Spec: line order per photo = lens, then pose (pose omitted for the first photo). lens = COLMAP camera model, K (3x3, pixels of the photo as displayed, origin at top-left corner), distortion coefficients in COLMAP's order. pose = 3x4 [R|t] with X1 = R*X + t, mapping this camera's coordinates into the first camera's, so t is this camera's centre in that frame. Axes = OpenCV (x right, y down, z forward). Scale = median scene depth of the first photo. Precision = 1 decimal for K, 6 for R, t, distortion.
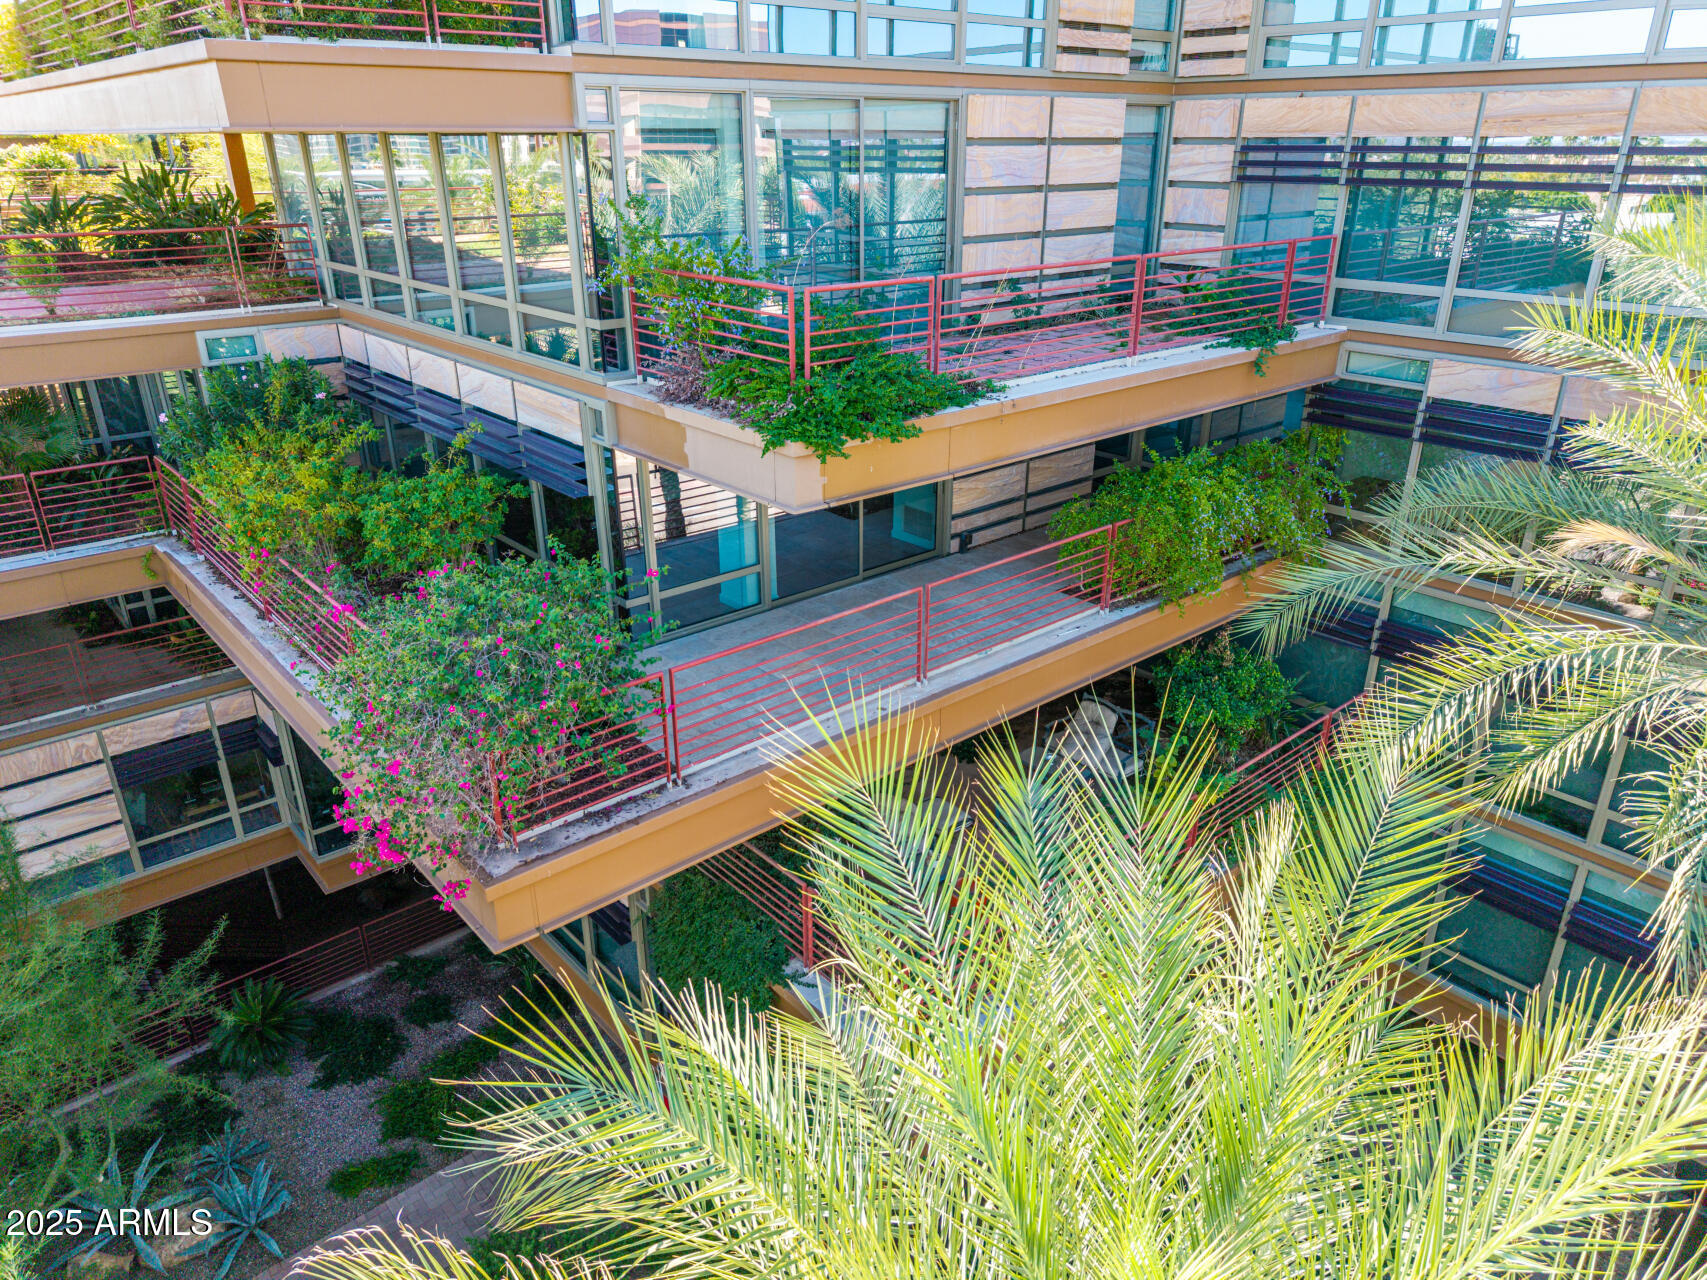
lens RADIAL K [[1151.8, 0, 853.5], [0, 1151.8, 640.0], [0, 0, 1]] dist [-0.004674, 0.000655]
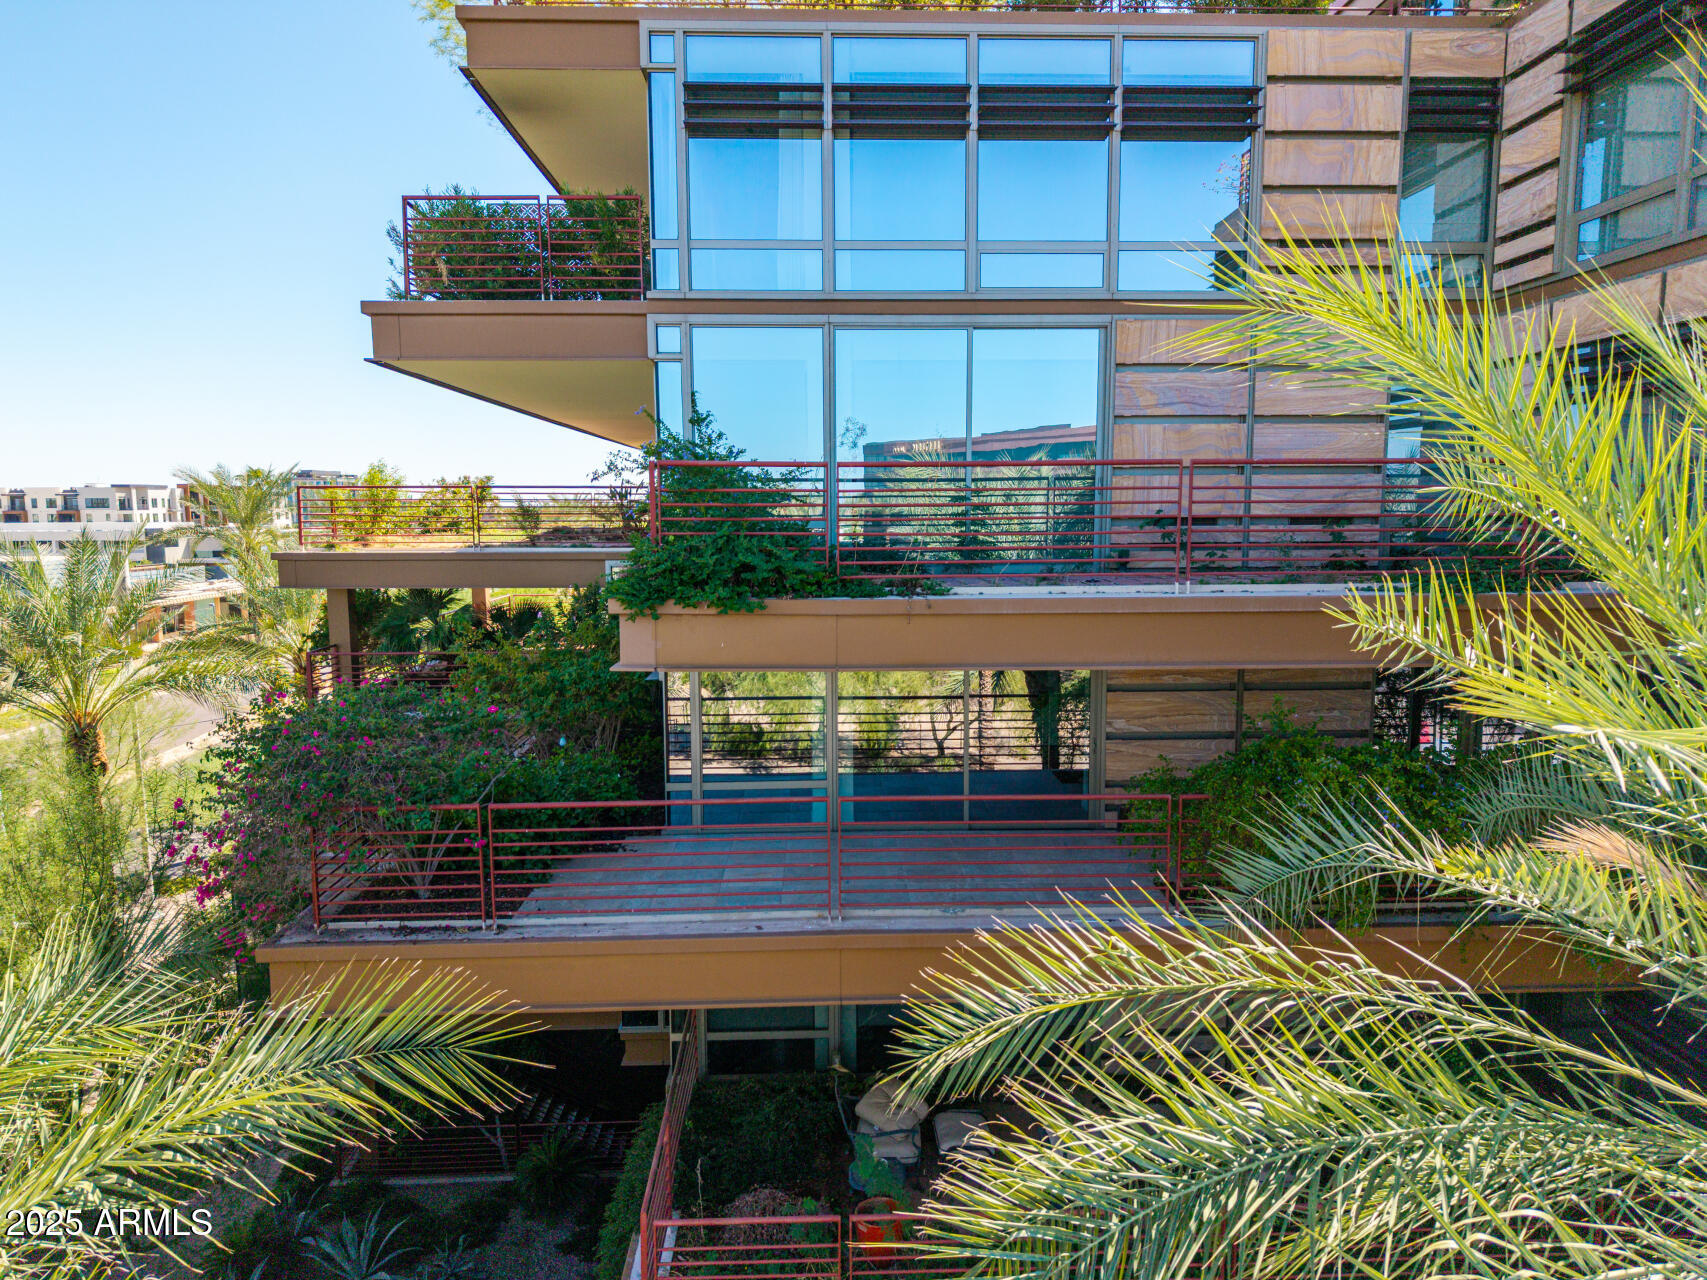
lens RADIAL K [[1151.8, 0, 853.5], [0, 1151.8, 640.0], [0, 0, 1]] dist [-0.004674, 0.000655]
pose [[0.774322, 0.083008, -0.627324, 0.494878], [-0.247480, 0.952123, -0.179485, -0.010347], [0.582391, 0.294229, 0.757793, 0.231724]]
